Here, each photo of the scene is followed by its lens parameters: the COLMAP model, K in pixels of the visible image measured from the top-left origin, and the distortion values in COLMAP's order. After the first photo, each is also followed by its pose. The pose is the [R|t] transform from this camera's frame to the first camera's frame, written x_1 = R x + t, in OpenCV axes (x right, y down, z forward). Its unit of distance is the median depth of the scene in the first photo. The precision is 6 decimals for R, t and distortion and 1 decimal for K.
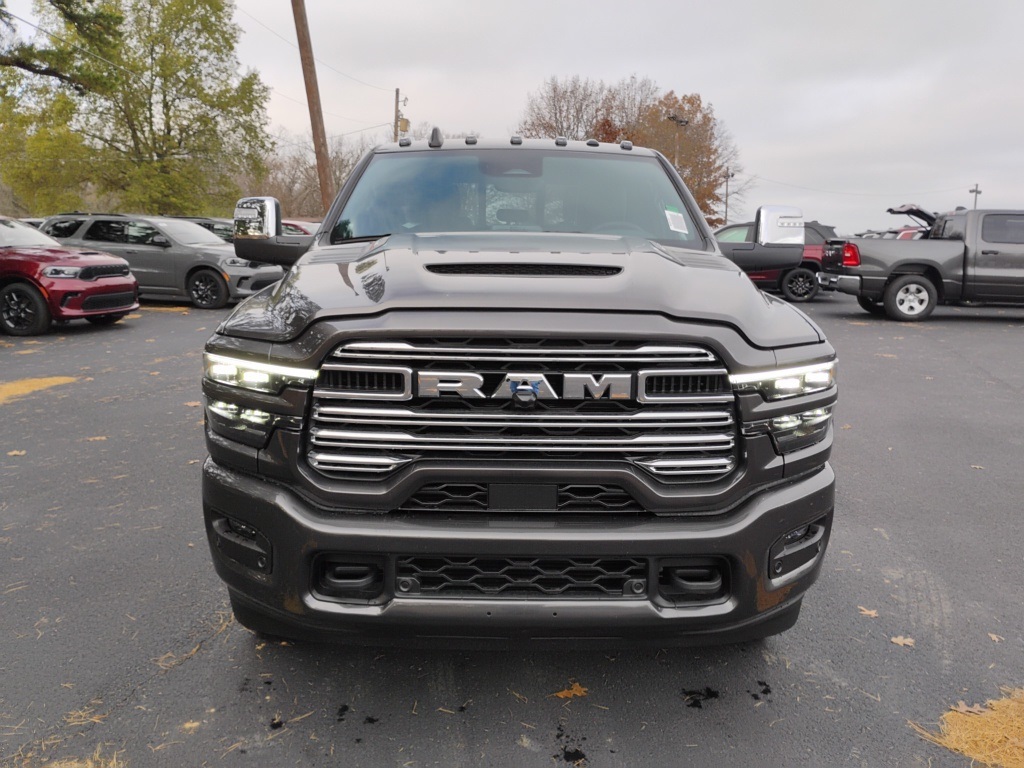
lens RADIAL K [[847.3, 0, 512.0], [0, 847.3, 384.0], [0, 0, 1]] dist [0.087597, -0.090384]
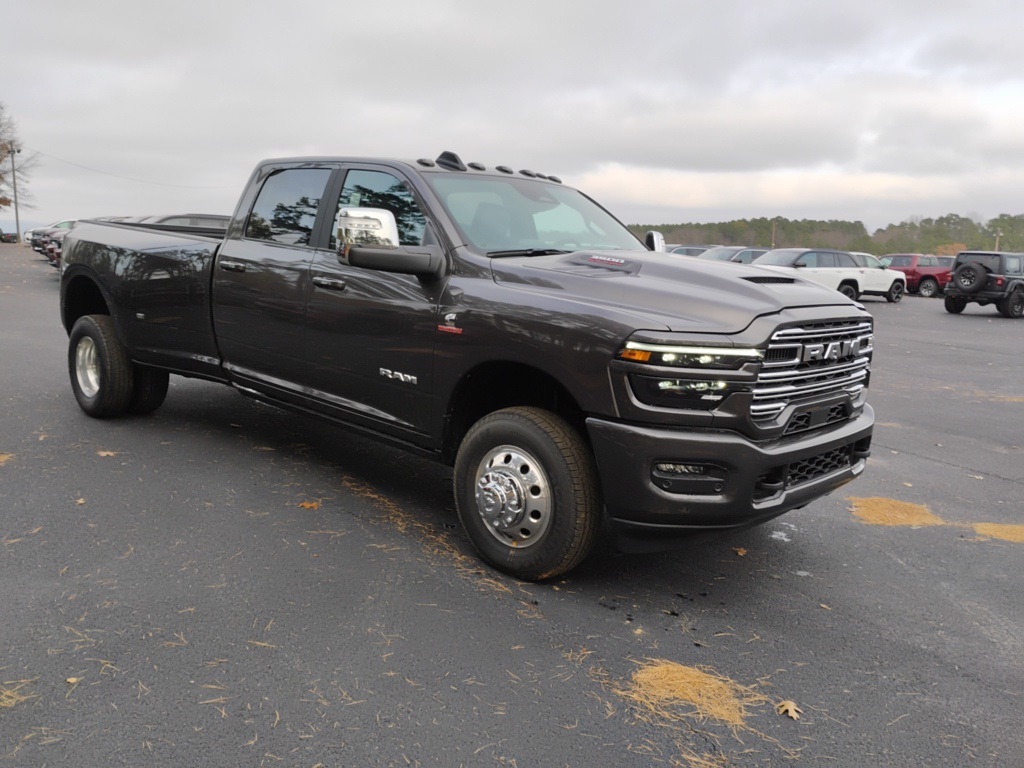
lens RADIAL K [[827.2, 0, 557.3], [0, 827.2, 383.8], [0, 0, 1]] dist [0.255742, -0.334924]
pose [[0.678427, -0.095784, 0.728397, -1.583927], [0.089127, 0.994872, 0.047812, -0.059565], [-0.729242, 0.032483, 0.683485, 0.236098]]
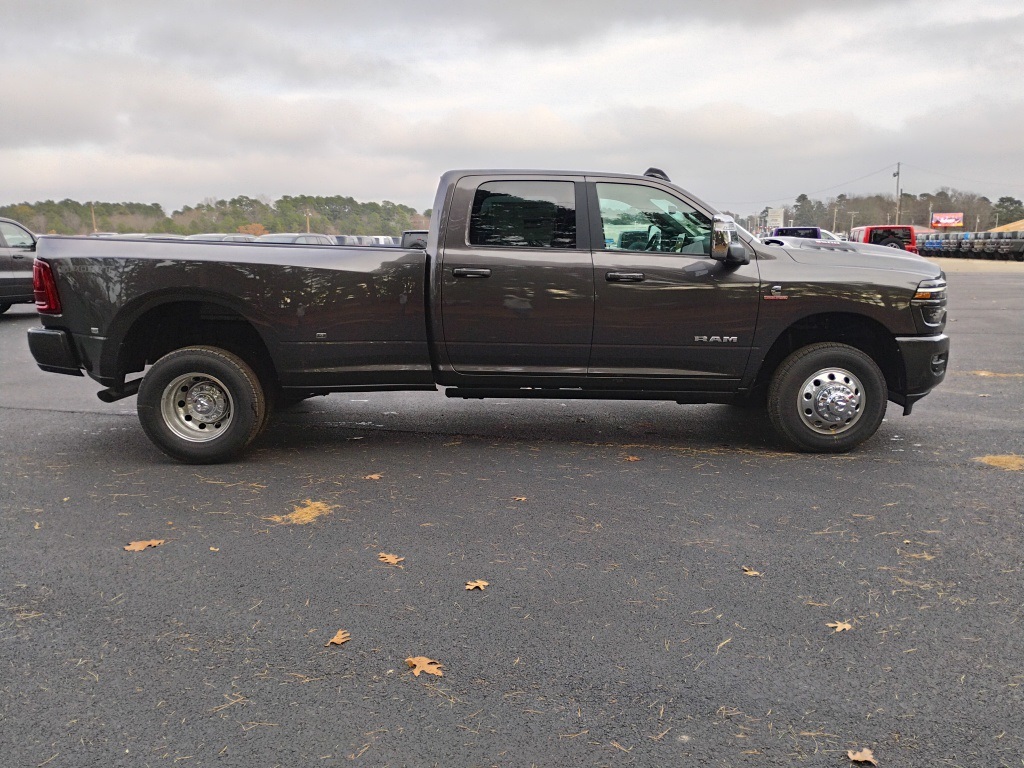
lens RADIAL K [[859.5, 0, 512.0], [0, 859.5, 384.0], [0, 0, 1]] dist [-0.044510, -0.000234]
pose [[-0.058430, -0.175413, 0.982760, -1.625459], [0.180085, 0.966439, 0.183207, -0.071987], [-0.981914, 0.187685, -0.024880, 0.304044]]
